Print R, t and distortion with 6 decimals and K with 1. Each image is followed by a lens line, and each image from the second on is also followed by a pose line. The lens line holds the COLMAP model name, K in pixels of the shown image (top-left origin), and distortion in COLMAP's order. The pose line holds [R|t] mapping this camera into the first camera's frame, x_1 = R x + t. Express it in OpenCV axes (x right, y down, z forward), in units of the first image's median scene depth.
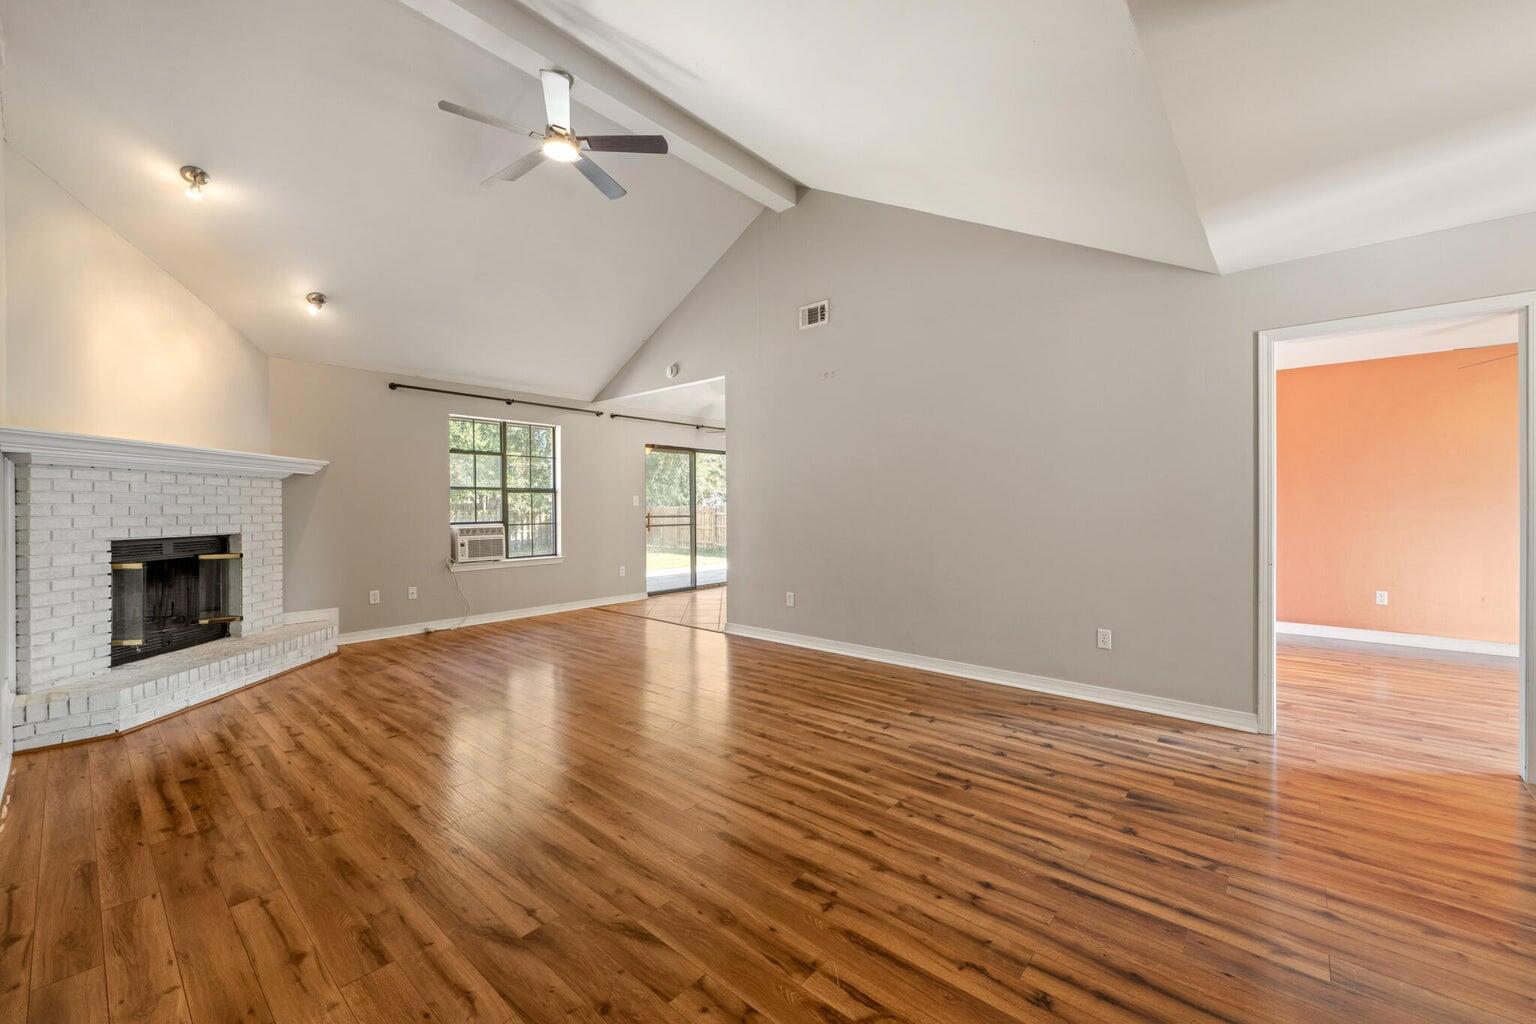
lens RADIAL K [[606.7, 0, 773.4], [0, 606.7, 506.0], [0, 0, 1]] dist [0.002445, -0.000594]
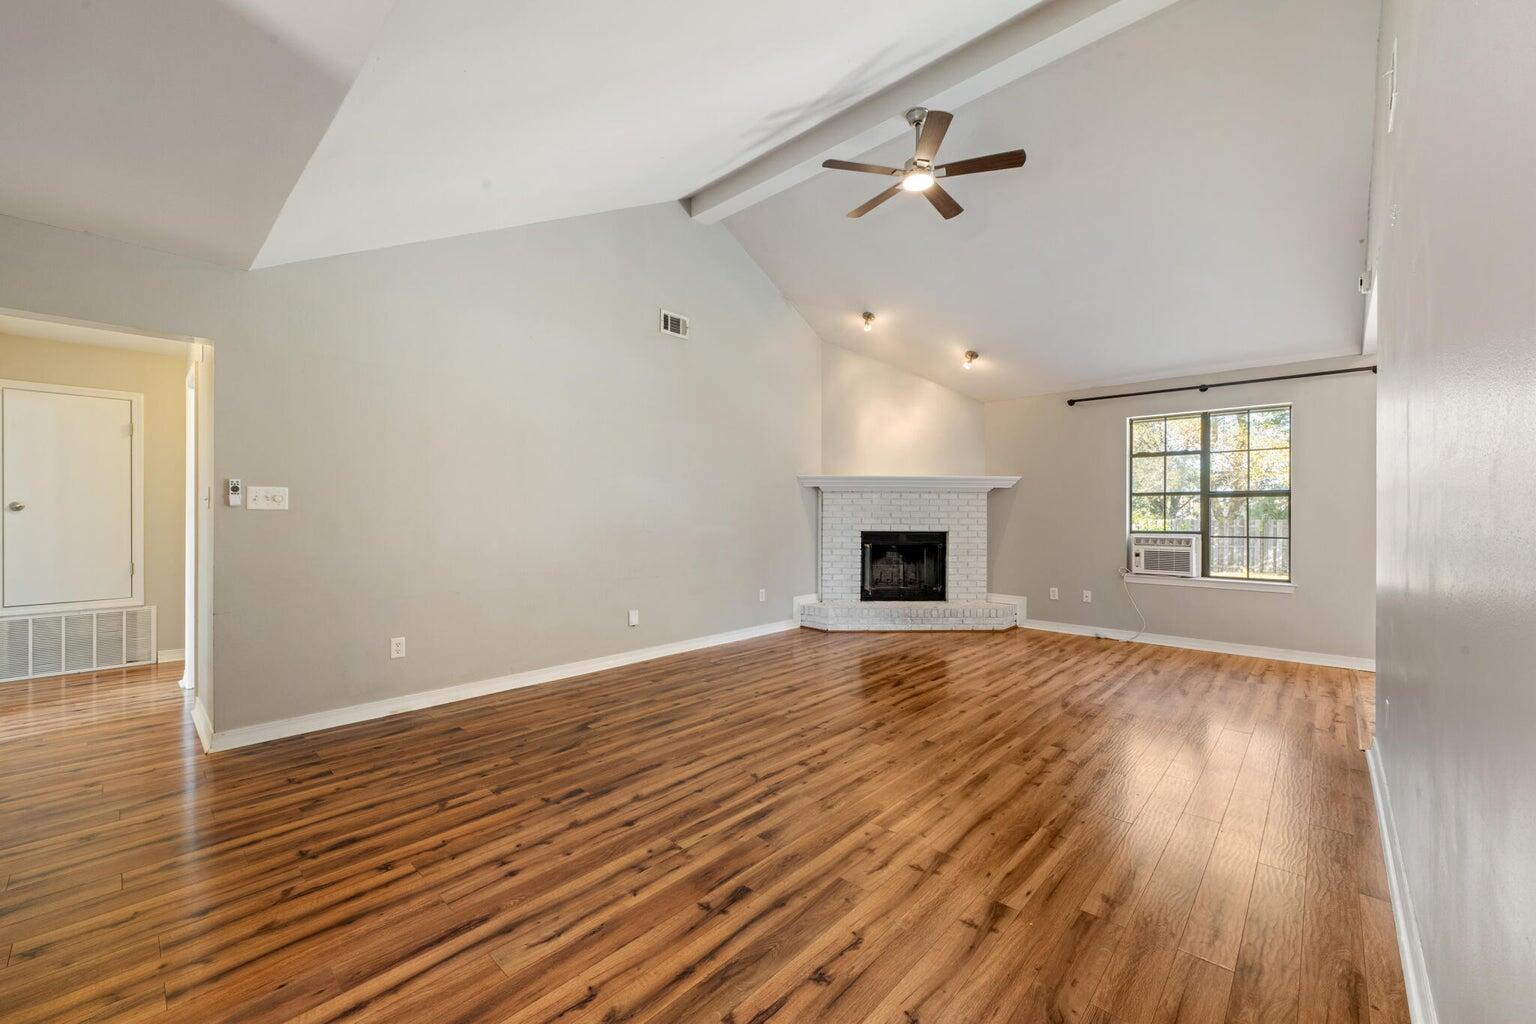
lens RADIAL K [[603.7, 0, 773.8], [0, 603.7, 512.0], [0, 0, 1]] dist [0.001521, -0.000268]
pose [[-0.030357, 0.001578, -0.999538, 0.717152], [-0.003941, 0.999991, 0.001699, -0.002432], [0.999531, 0.003990, -0.030350, 0.768681]]
